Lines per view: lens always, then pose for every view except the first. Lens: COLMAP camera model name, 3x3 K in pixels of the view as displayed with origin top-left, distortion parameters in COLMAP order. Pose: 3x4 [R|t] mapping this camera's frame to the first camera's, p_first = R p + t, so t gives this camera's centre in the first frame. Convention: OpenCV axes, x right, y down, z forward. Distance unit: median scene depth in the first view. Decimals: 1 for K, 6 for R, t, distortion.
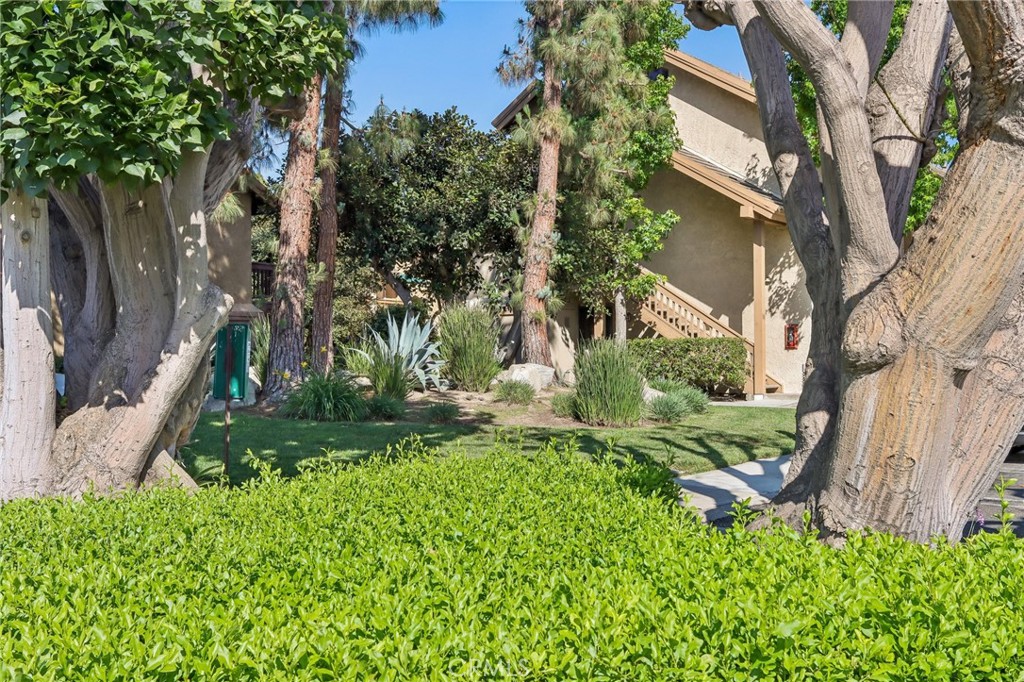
lens RADIAL K [[1124.8, 0, 512.3], [0, 1124.8, 344.2], [0, 0, 1]] dist [0.004027, 0.000000]
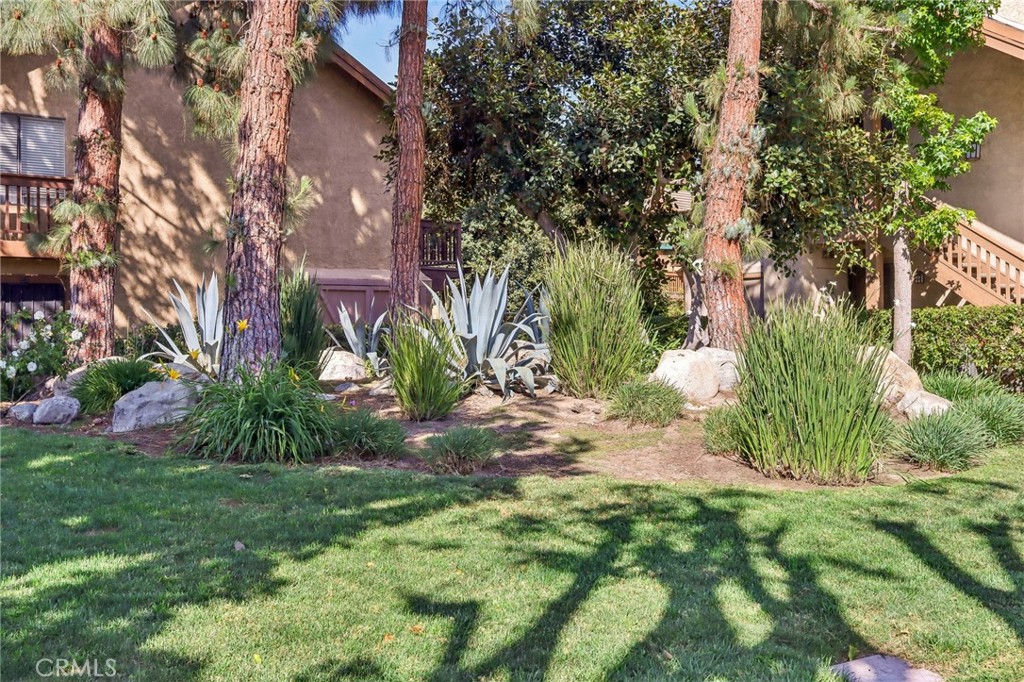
lens RADIAL K [[1124.8, 0, 511.6], [0, 1124.8, 335.7], [0, 0, 1]] dist [0.004027, 0.000000]
pose [[0.961347, -0.004666, -0.275299, 0.069602], [0.007944, 0.999910, 0.010795, 0.003186], [0.275224, -0.012565, 0.961298, 0.352787]]
